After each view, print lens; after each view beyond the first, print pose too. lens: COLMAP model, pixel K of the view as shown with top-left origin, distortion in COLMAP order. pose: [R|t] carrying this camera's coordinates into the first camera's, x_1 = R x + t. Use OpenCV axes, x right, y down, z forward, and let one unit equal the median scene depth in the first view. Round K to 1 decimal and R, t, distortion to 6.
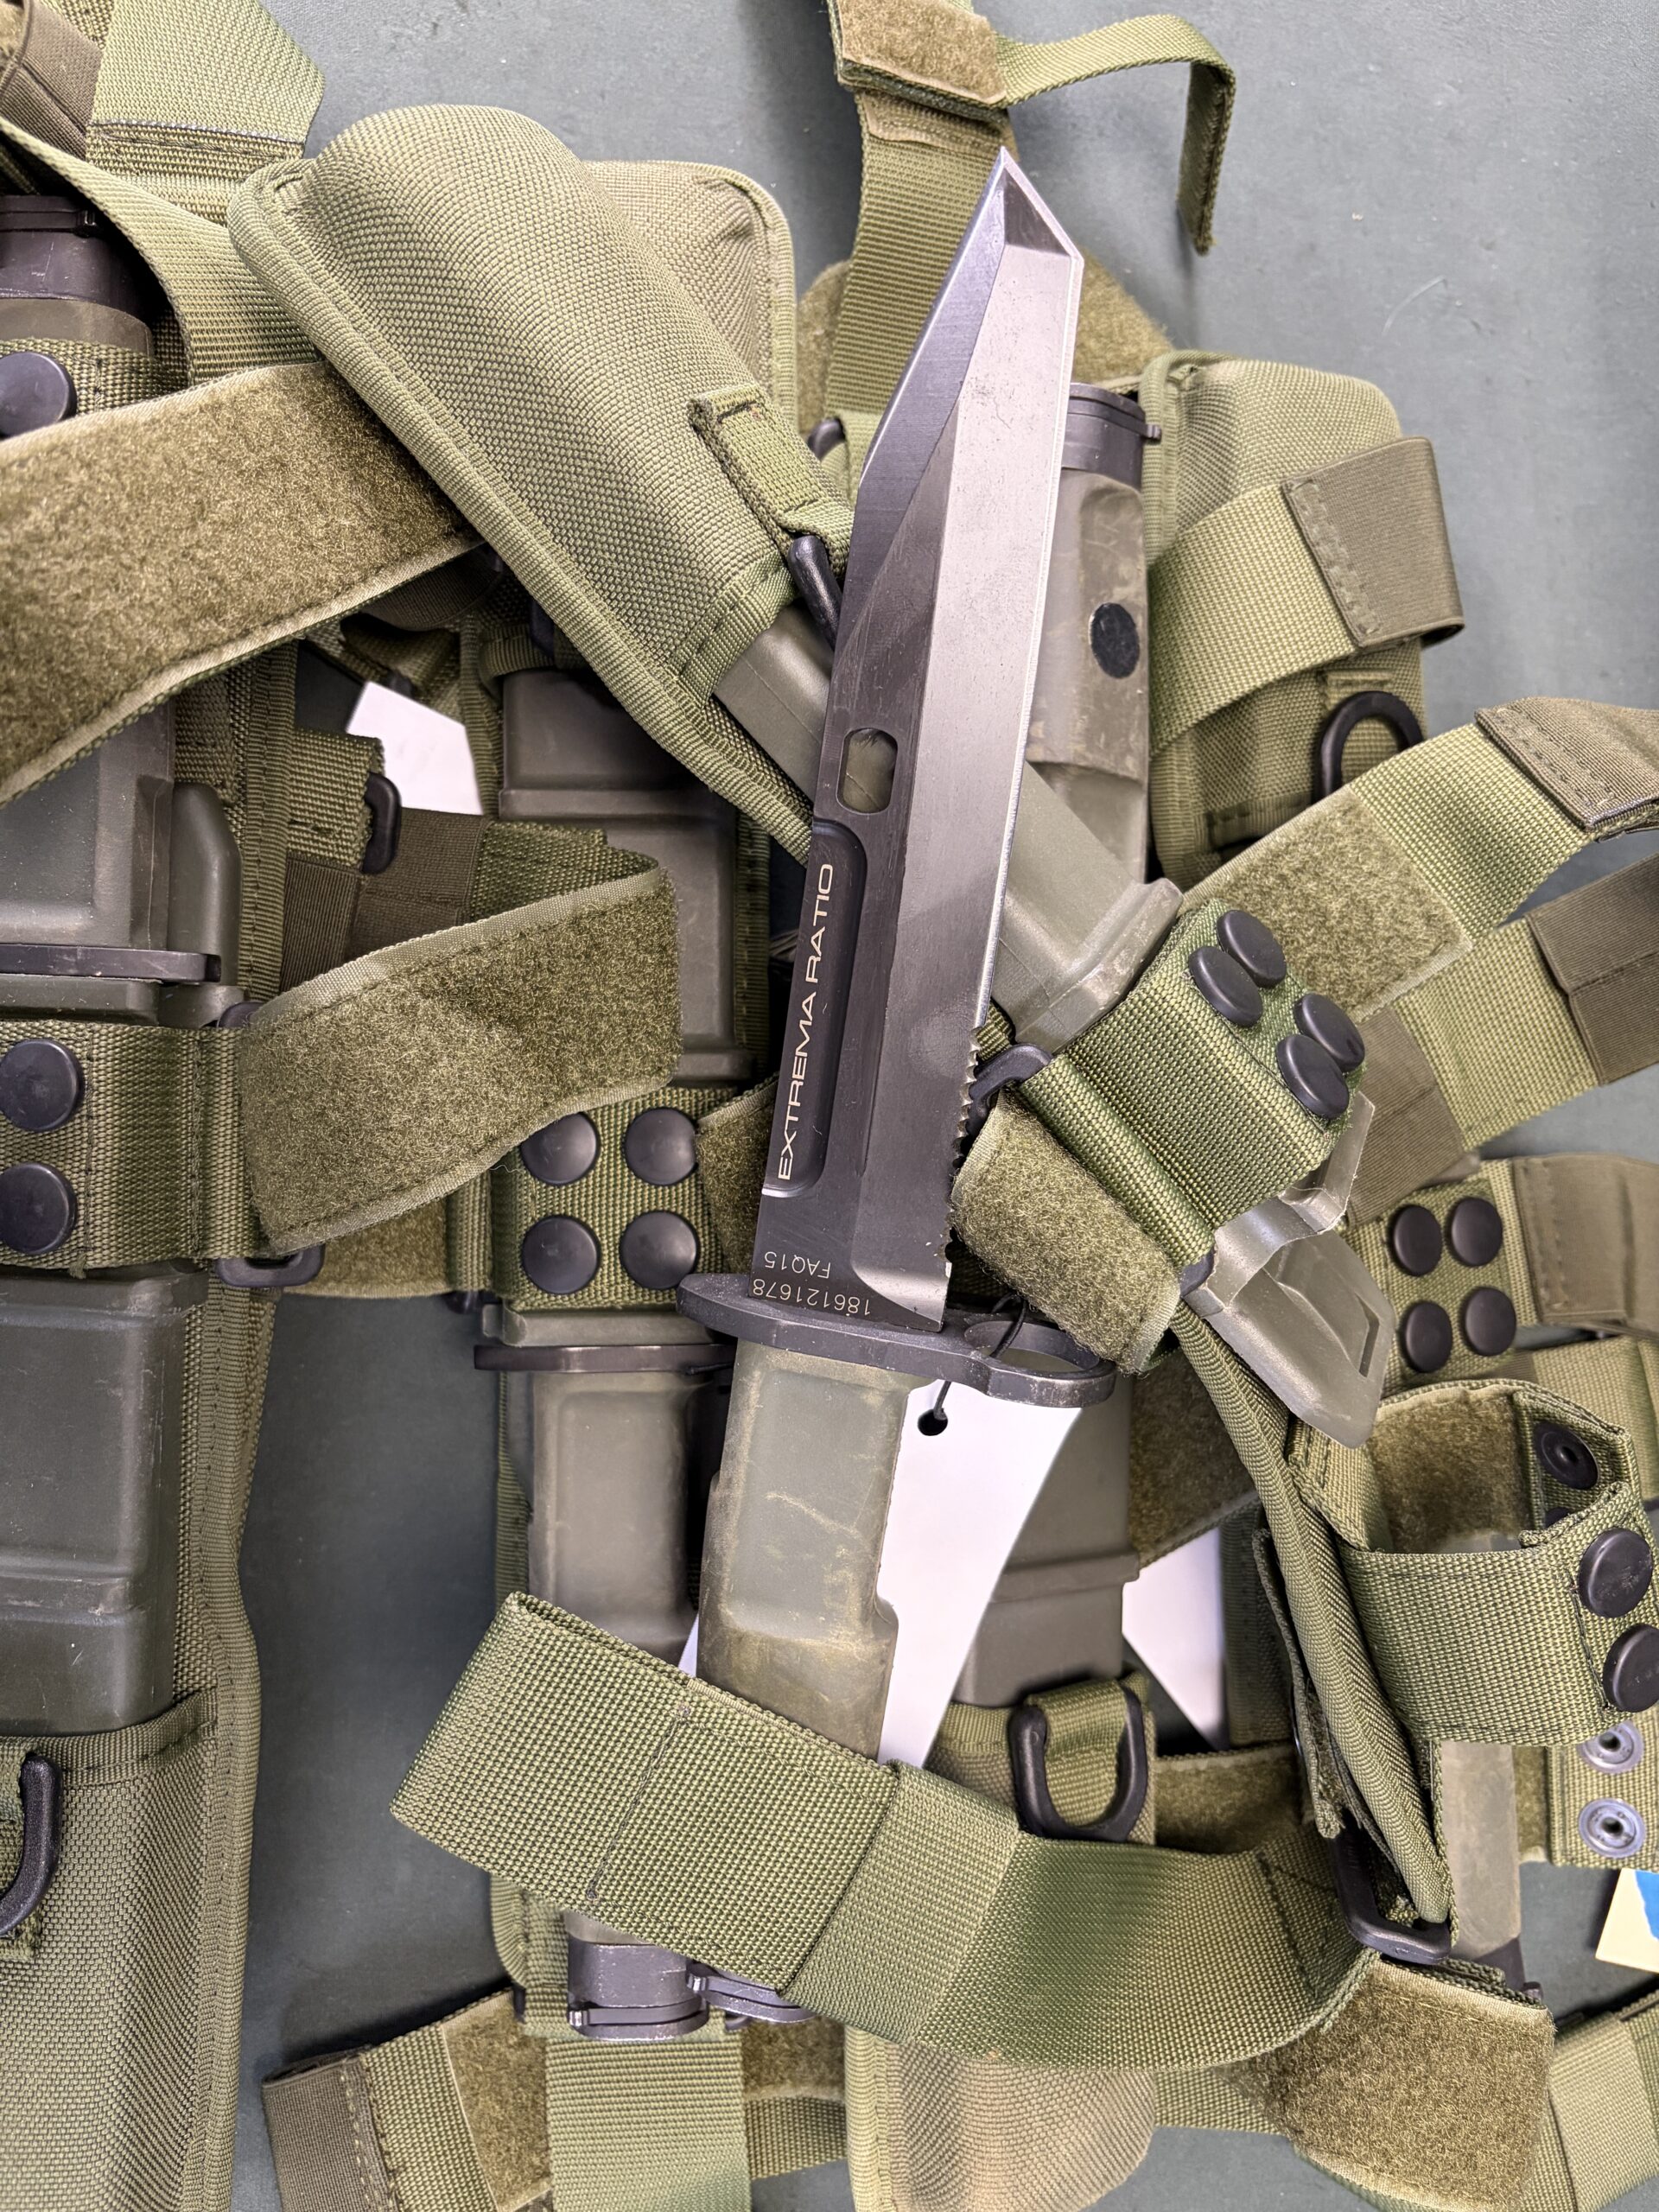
lens RADIAL K [[1635.1, 0, 803.3], [0, 1635.1, 1101.6], [0, 0, 1]] dist [-0.001736, 0.006209]
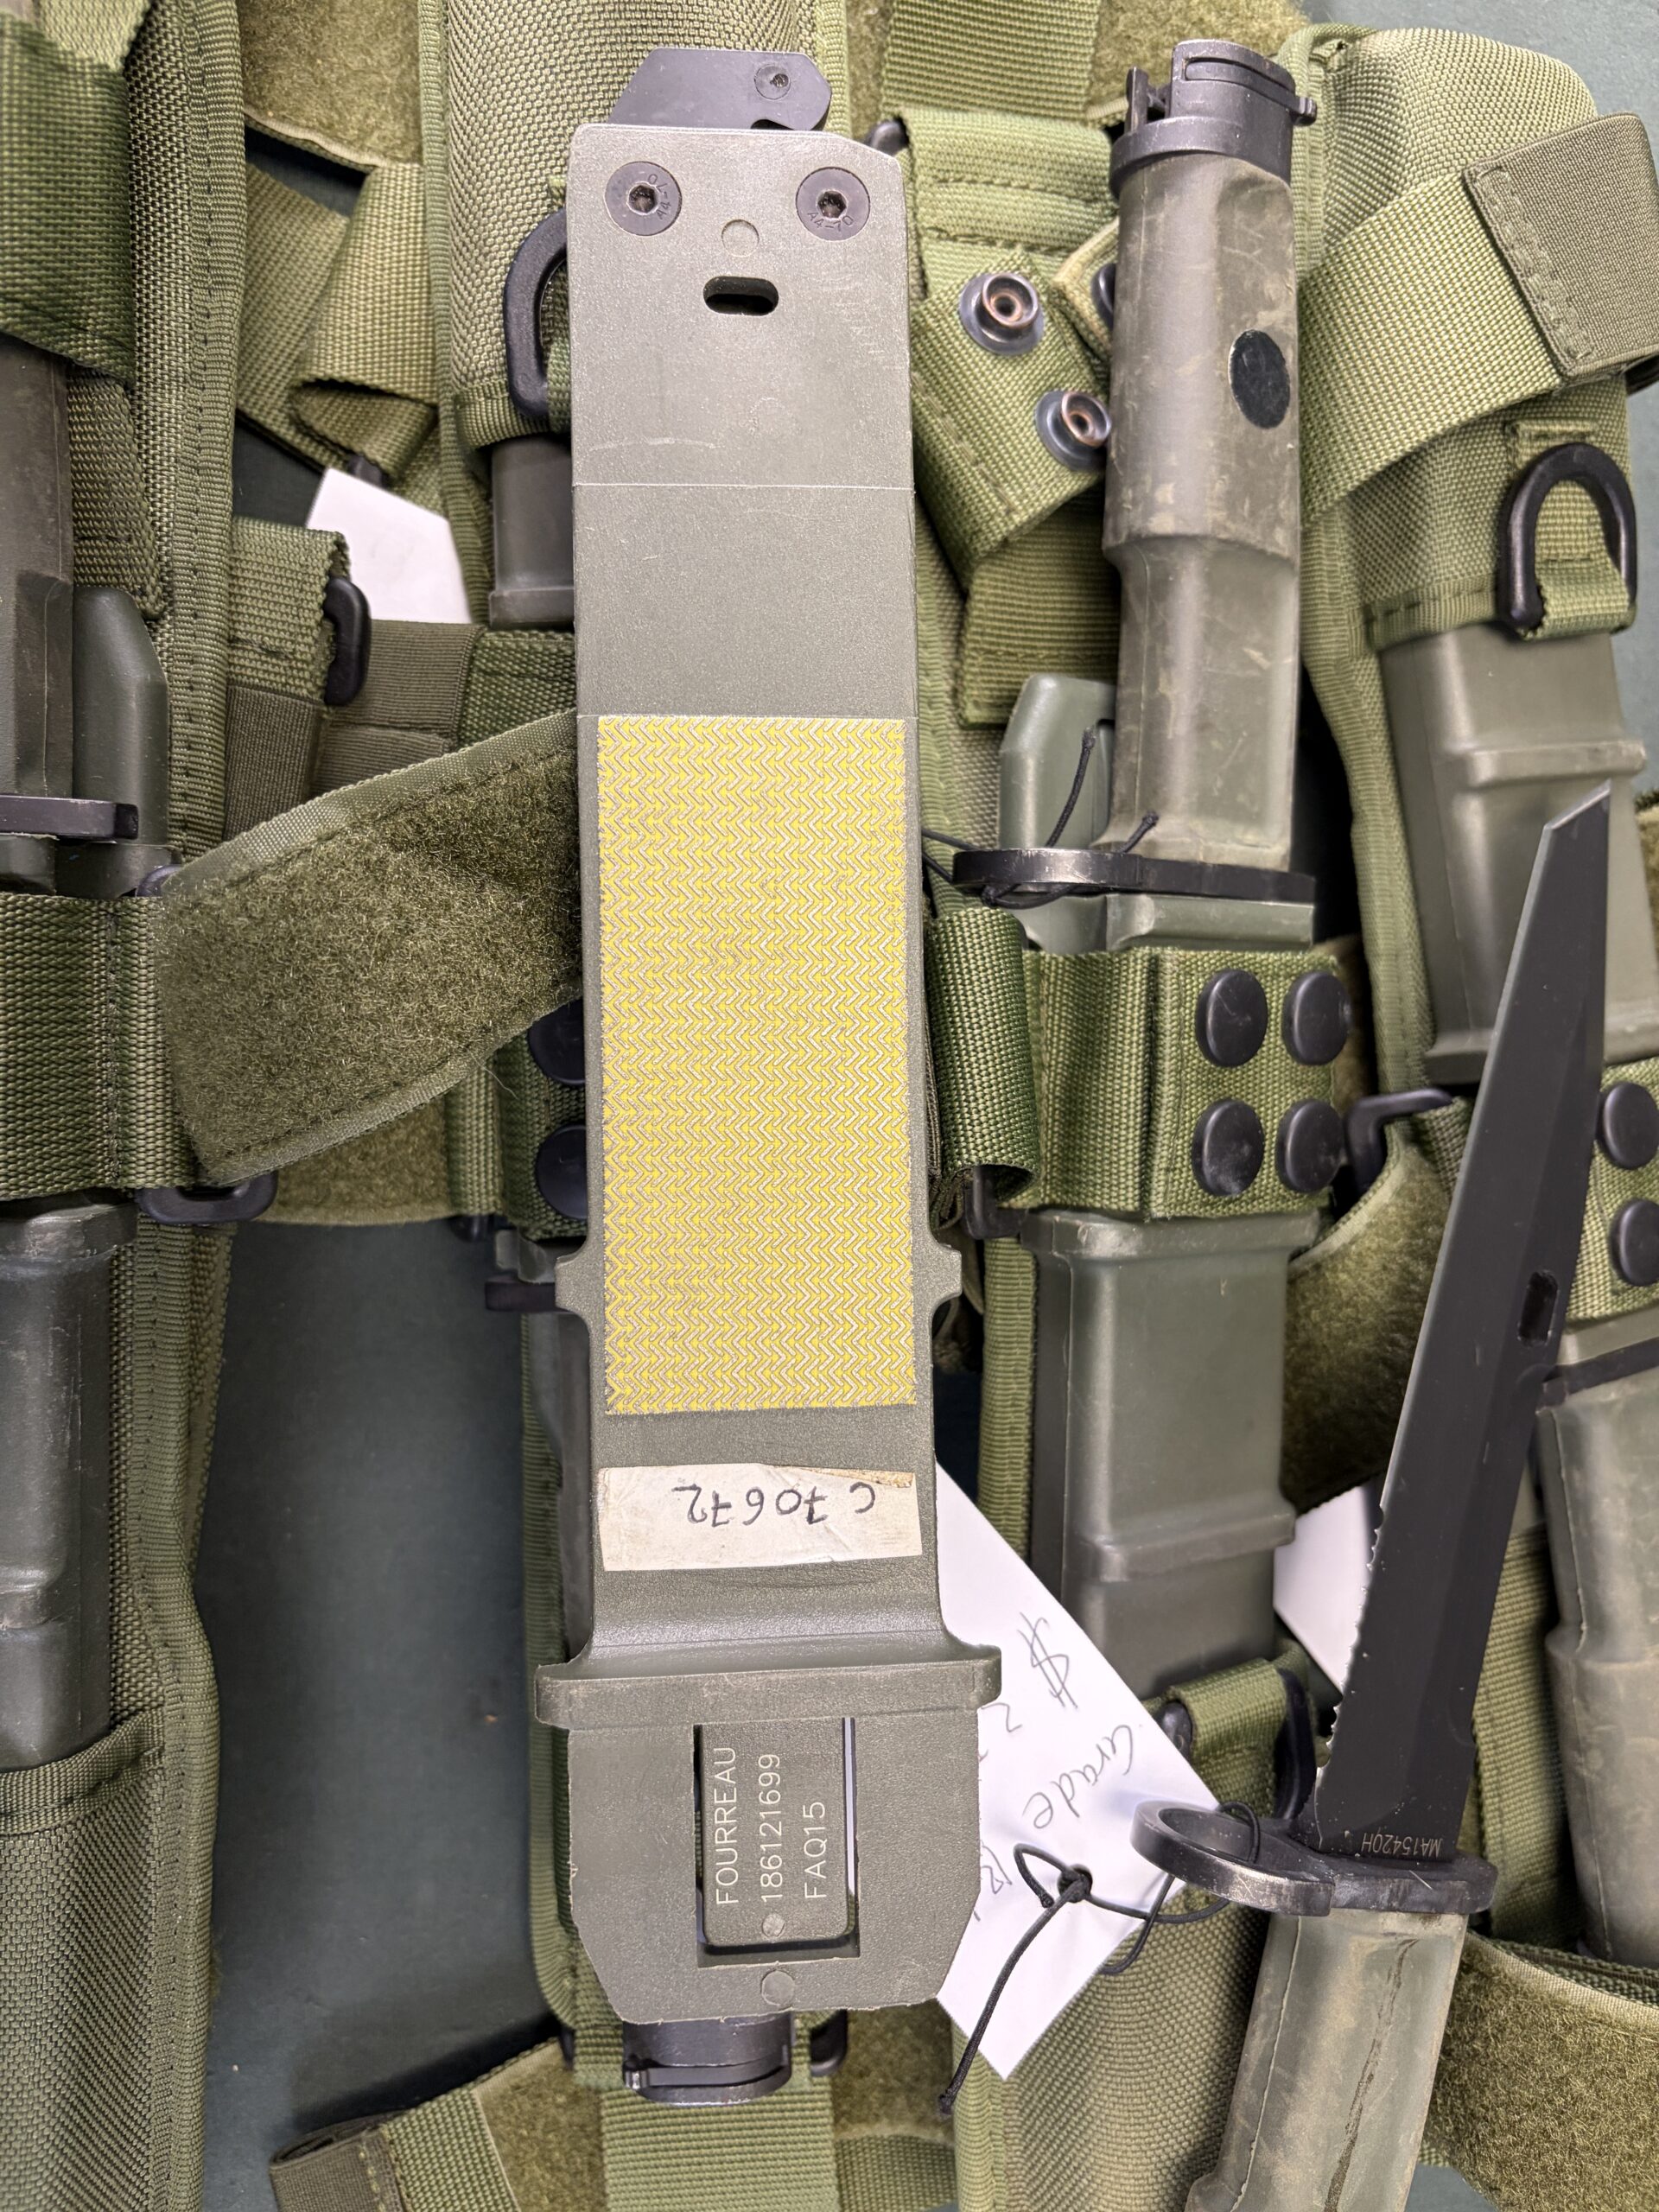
lens RADIAL K [[1640.9, 0, 829.5], [0, 1640.9, 1106.0], [0, 0, 1]] dist [-0.010036, -0.003133]
pose [[0.999730, -0.021700, -0.008251, -0.021055], [0.022295, 0.996502, 0.080537, -0.000568], [0.006474, -0.080699, 0.996717, 0.206406]]
